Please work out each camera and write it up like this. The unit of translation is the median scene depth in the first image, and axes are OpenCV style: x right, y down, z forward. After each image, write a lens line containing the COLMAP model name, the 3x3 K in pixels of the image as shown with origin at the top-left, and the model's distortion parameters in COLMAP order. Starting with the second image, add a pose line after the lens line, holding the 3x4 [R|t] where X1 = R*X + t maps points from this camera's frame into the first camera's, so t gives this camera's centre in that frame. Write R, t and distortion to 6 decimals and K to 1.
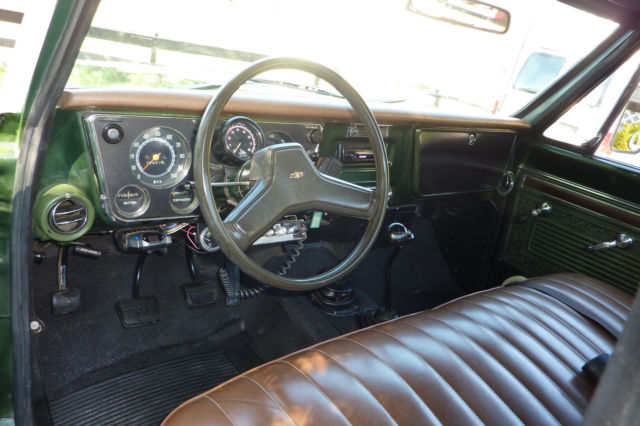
lens RADIAL K [[482.4, 0, 308.8], [0, 482.4, 214.2], [0, 0, 1]] dist [-0.029559, -0.009569]
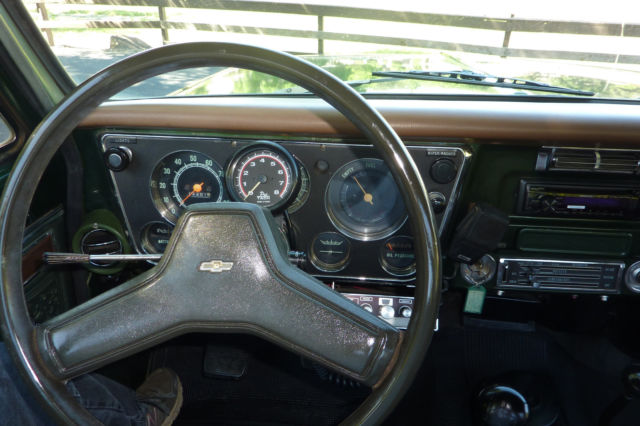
lens RADIAL K [[482.4, 0, 308.8], [0, 482.4, 214.2], [0, 0, 1]] dist [-0.029559, -0.009569]
pose [[0.746422, 0.136581, -0.651306, 0.327912], [-0.118156, 0.990362, 0.072270, -0.155274], [0.654899, 0.023012, 0.755366, 0.541900]]
